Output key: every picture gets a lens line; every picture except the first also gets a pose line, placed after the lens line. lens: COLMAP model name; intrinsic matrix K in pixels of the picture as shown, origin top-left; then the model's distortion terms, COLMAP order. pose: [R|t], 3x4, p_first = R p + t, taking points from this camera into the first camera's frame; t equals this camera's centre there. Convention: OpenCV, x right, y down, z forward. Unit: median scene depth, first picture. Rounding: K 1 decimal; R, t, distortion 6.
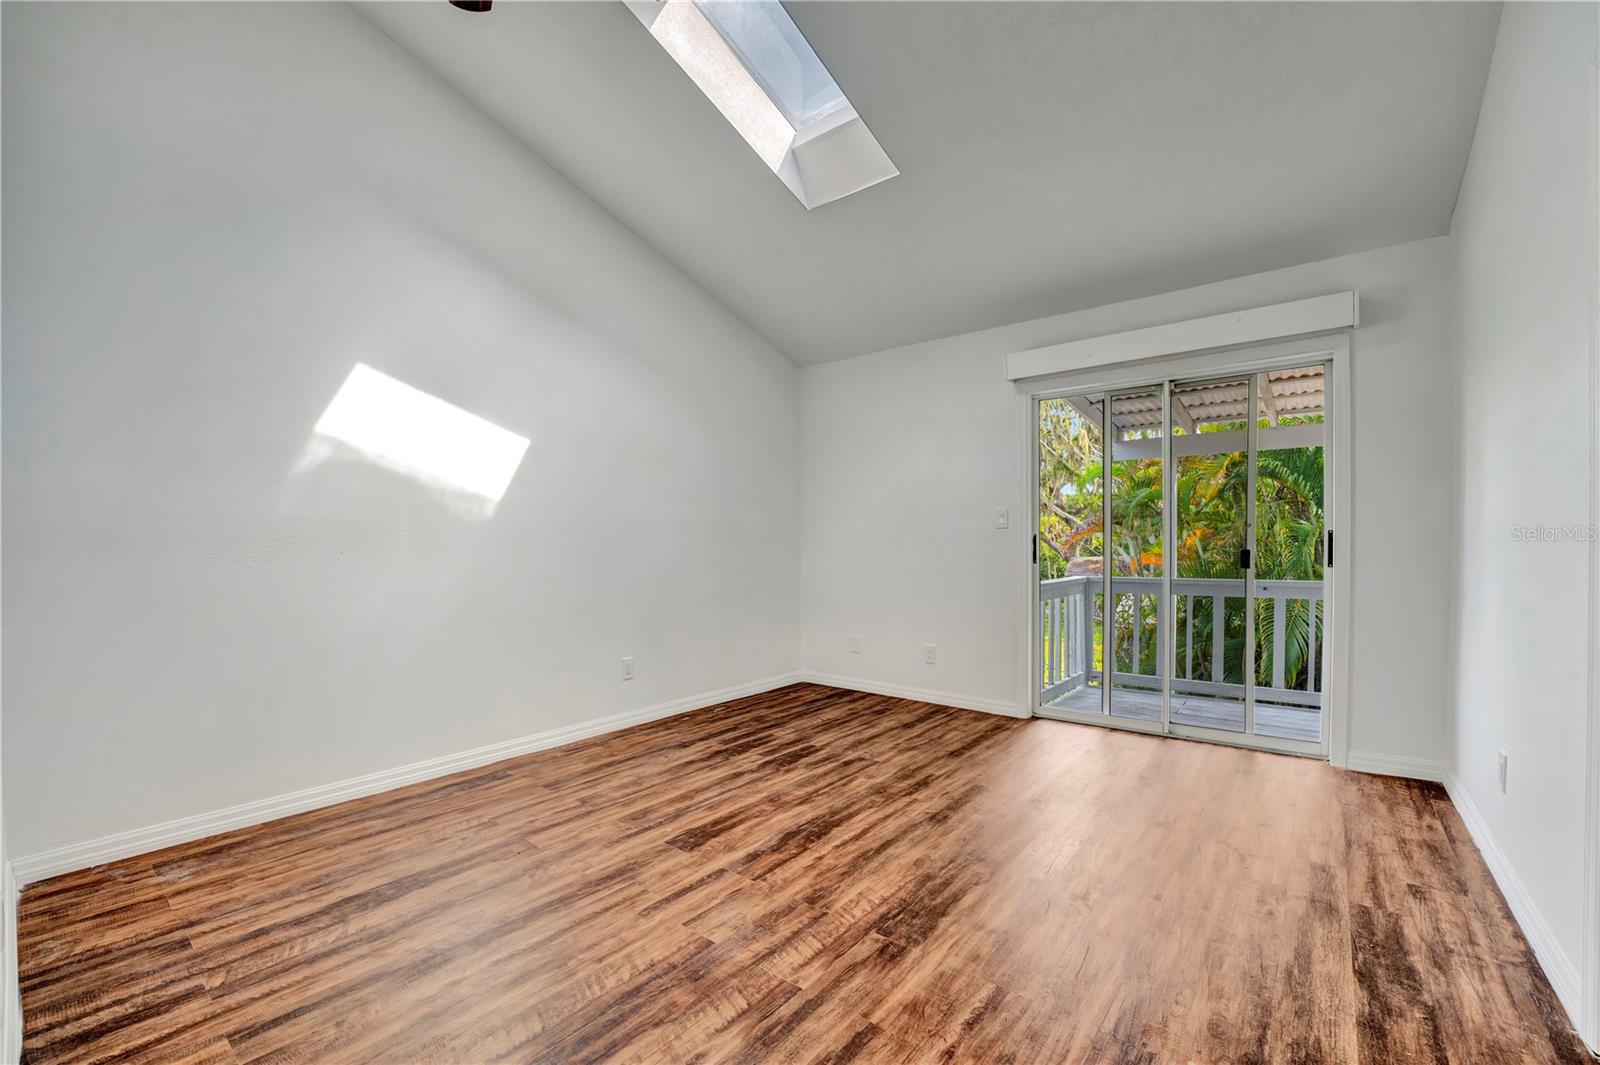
lens RADIAL K [[650.2, 0, 798.3], [0, 650.2, 537.2], [0, 0, 1]] dist [-0.022506, 0.000549]
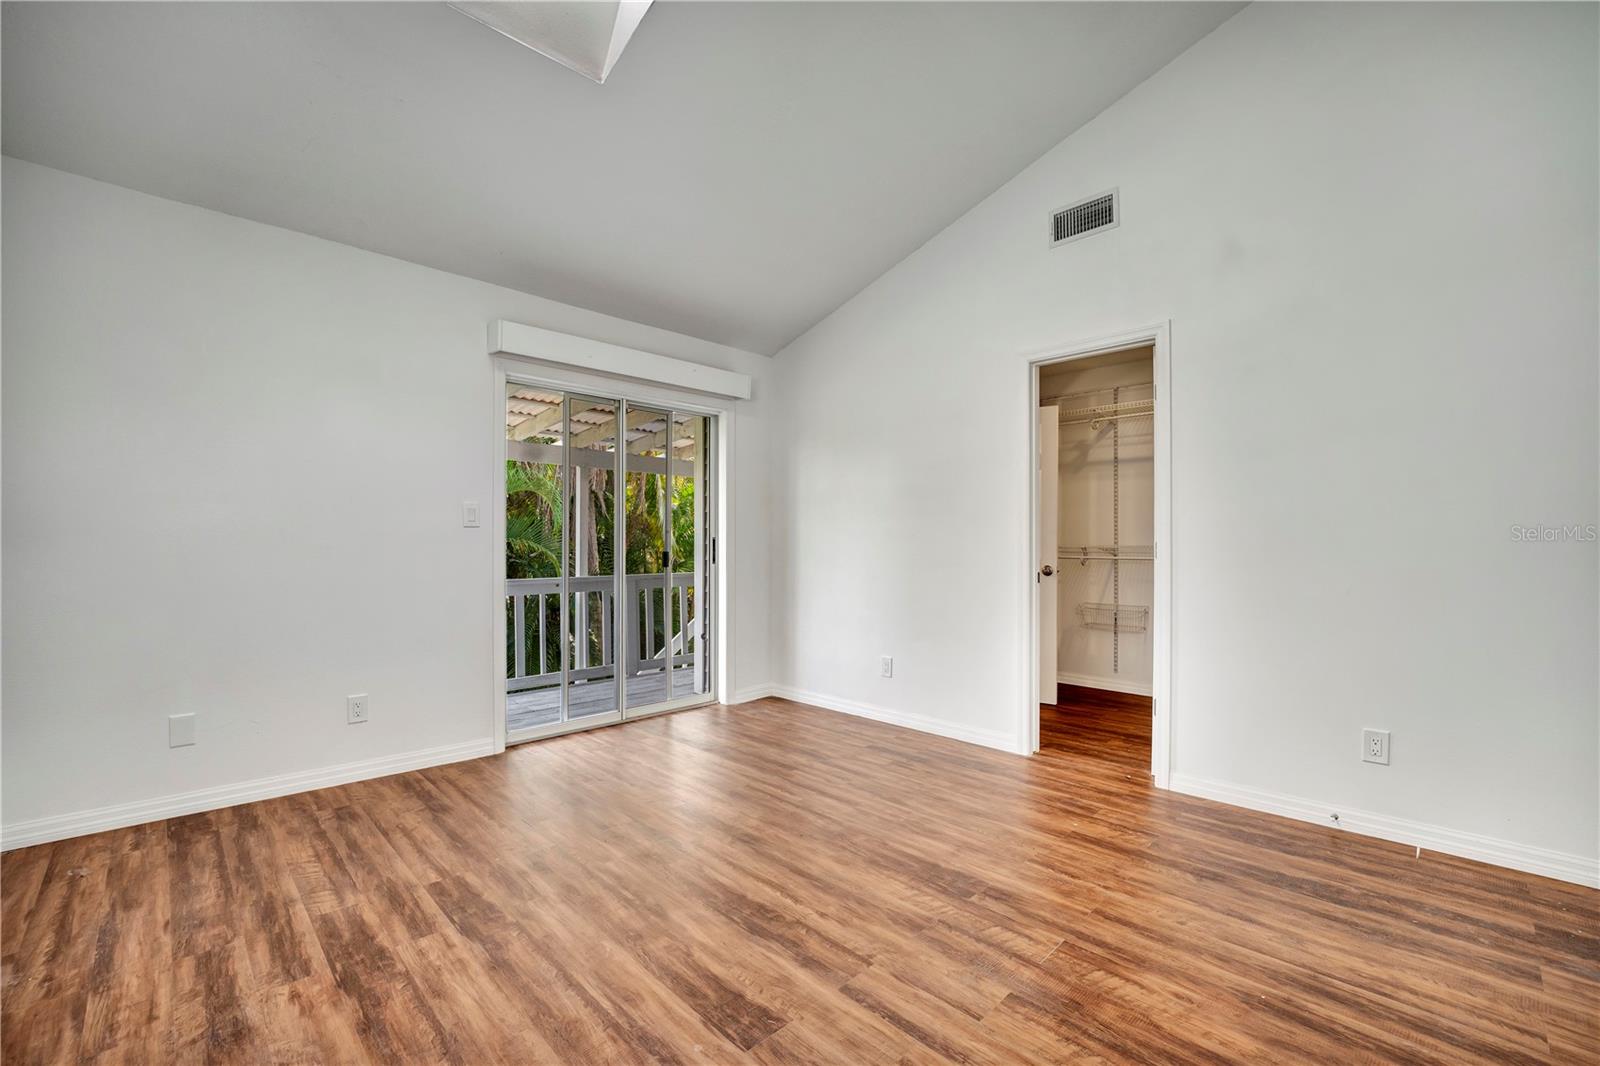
lens RADIAL K [[661.1, 0, 797.7], [0, 661.1, 558.3], [0, 0, 1]] dist [-0.025153, 0.000476]
pose [[0.127839, -0.018183, 0.991628, -0.547013], [-0.016150, 0.999661, 0.020412, -0.000886], [-0.991663, -0.018624, 0.127502, 0.606505]]
